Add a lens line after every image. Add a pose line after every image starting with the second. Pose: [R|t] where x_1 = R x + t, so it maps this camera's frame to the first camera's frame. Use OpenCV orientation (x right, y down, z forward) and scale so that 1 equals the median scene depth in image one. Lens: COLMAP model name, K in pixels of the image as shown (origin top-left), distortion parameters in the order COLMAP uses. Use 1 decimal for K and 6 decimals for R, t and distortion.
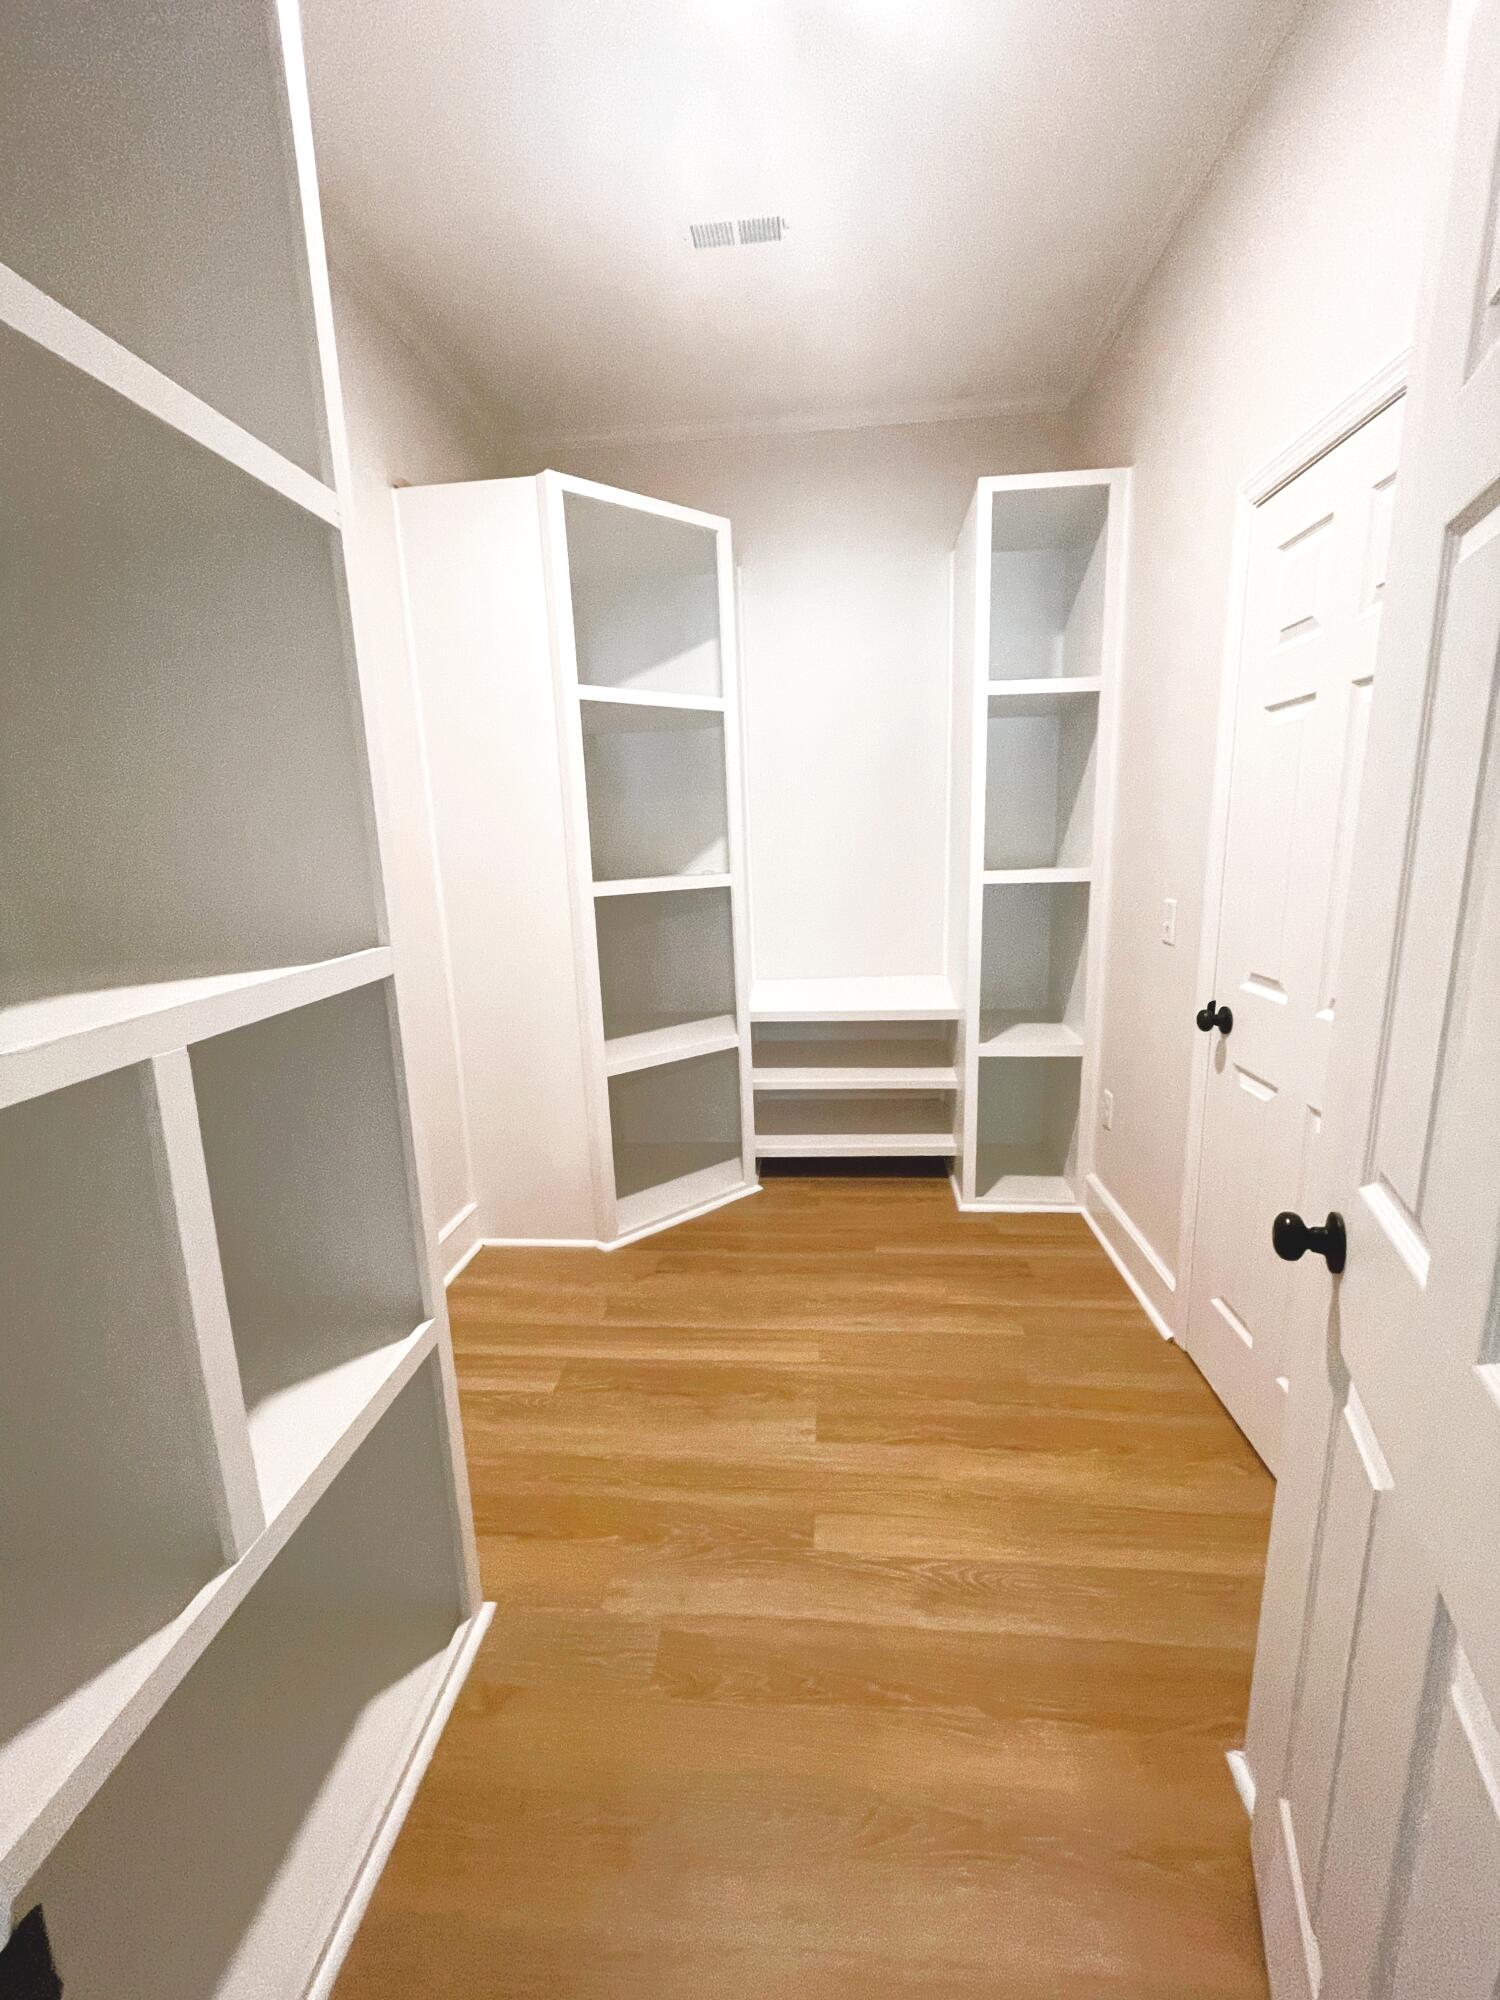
lens RADIAL K [[808.5, 0, 752.1], [0, 808.5, 1004.3], [0, 0, 1]] dist [-0.002581, -0.000423]
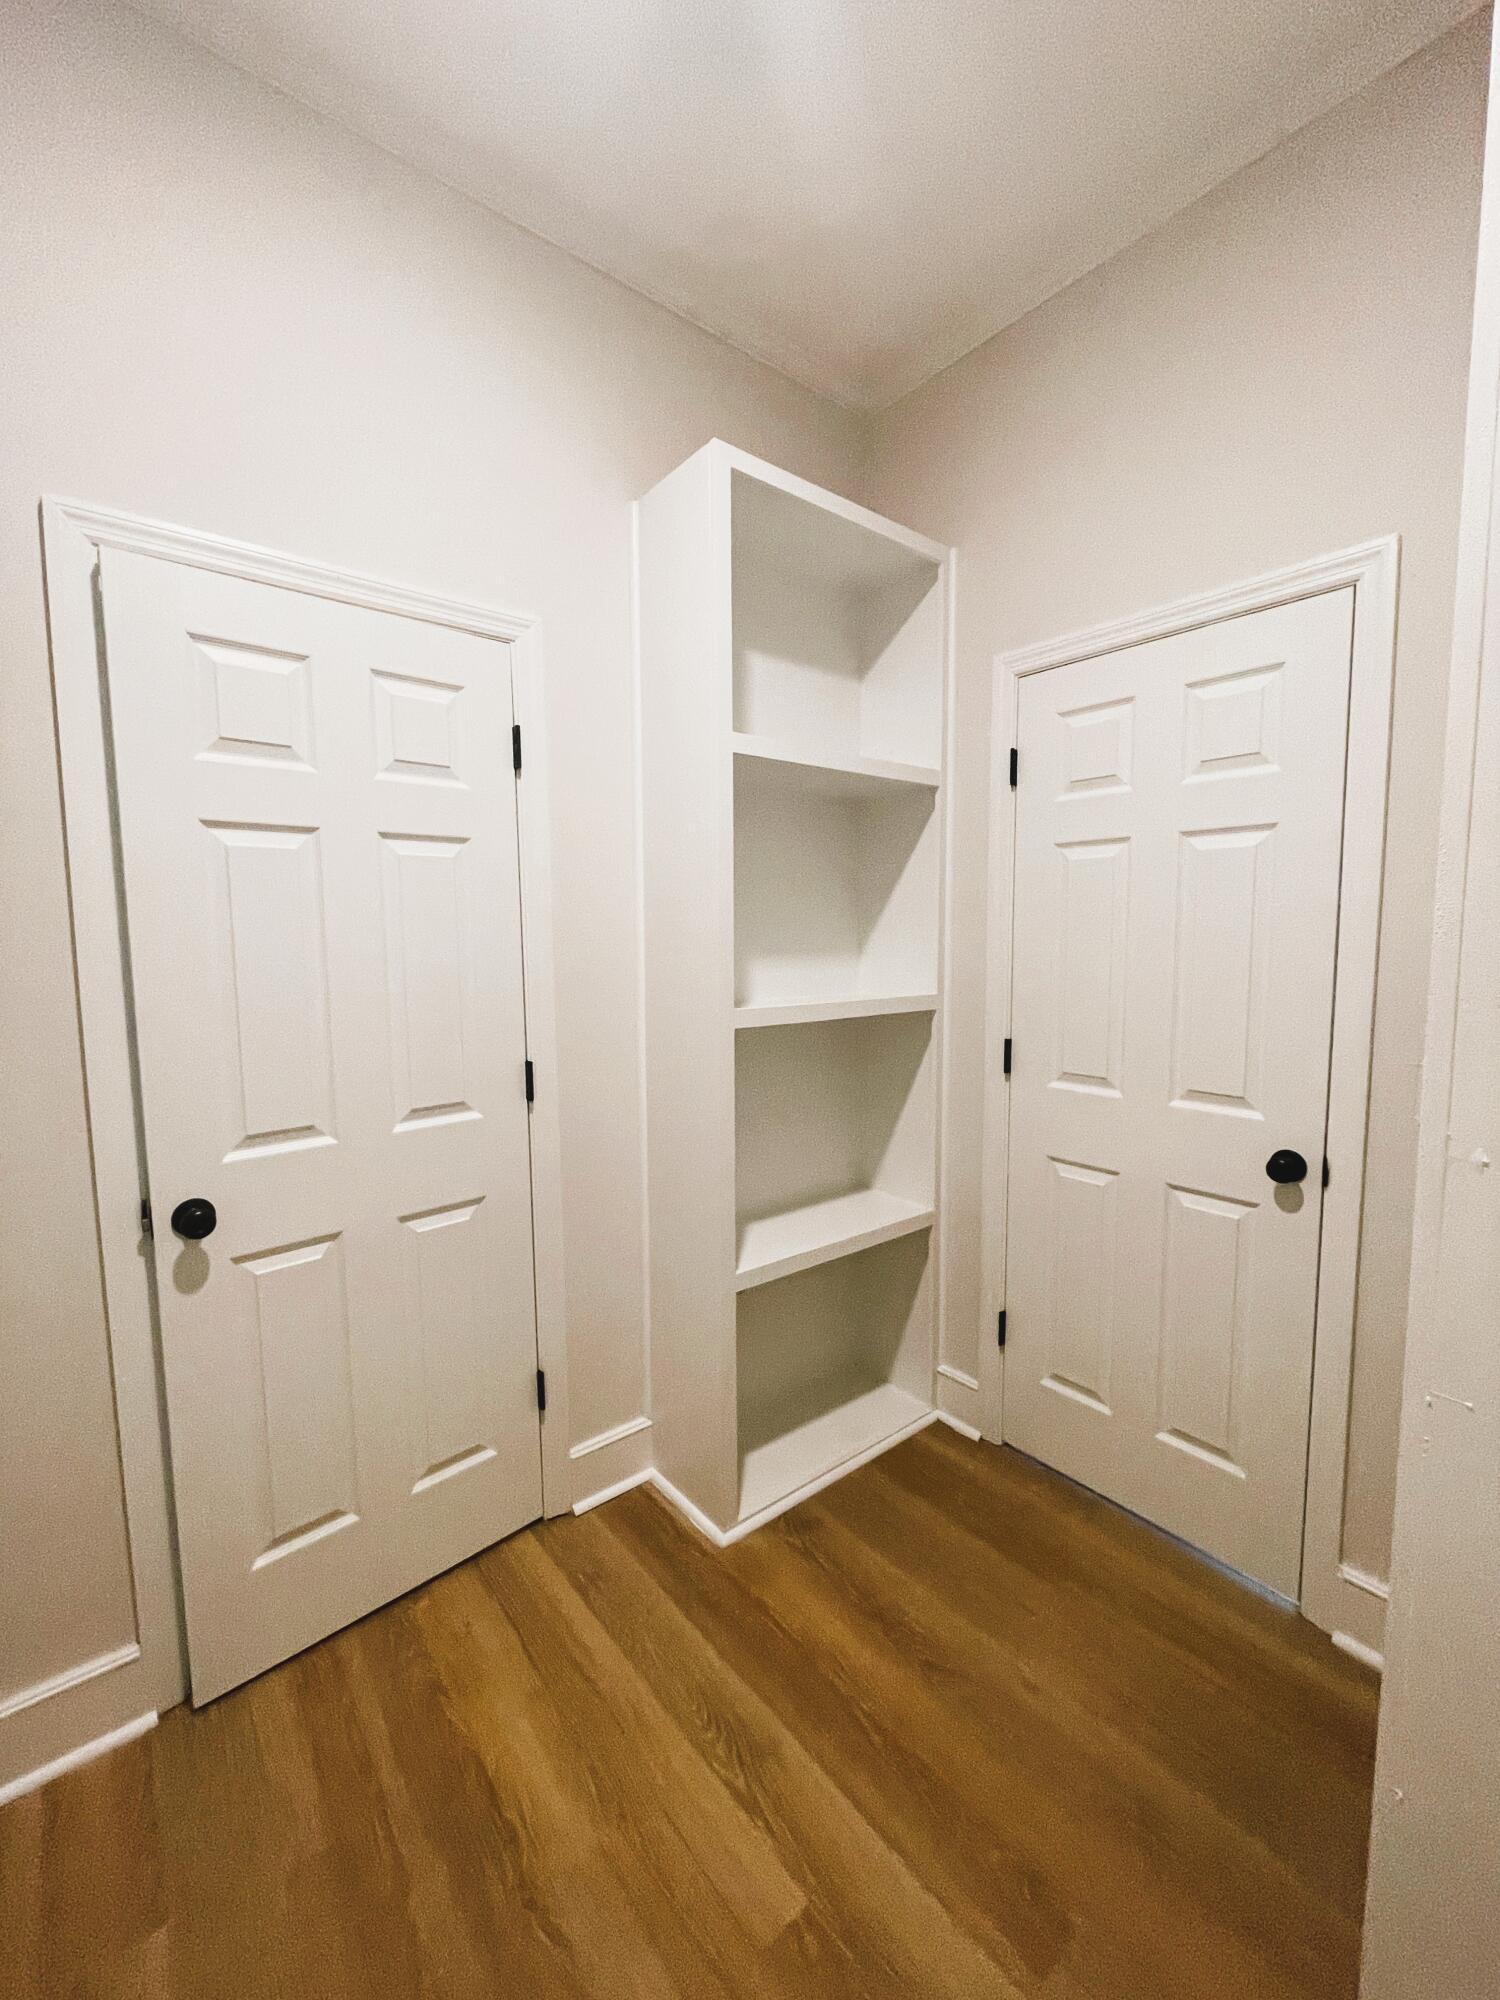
lens RADIAL K [[808.5, 0, 743.0], [0, 808.5, 999.4], [0, 0, 1]] dist [-0.002581, -0.000423]
pose [[-0.701340, -0.030059, 0.712192, -0.399831], [0.162439, 0.966084, 0.200739, -0.309404], [-0.694072, 0.256474, -0.672671, 1.361268]]
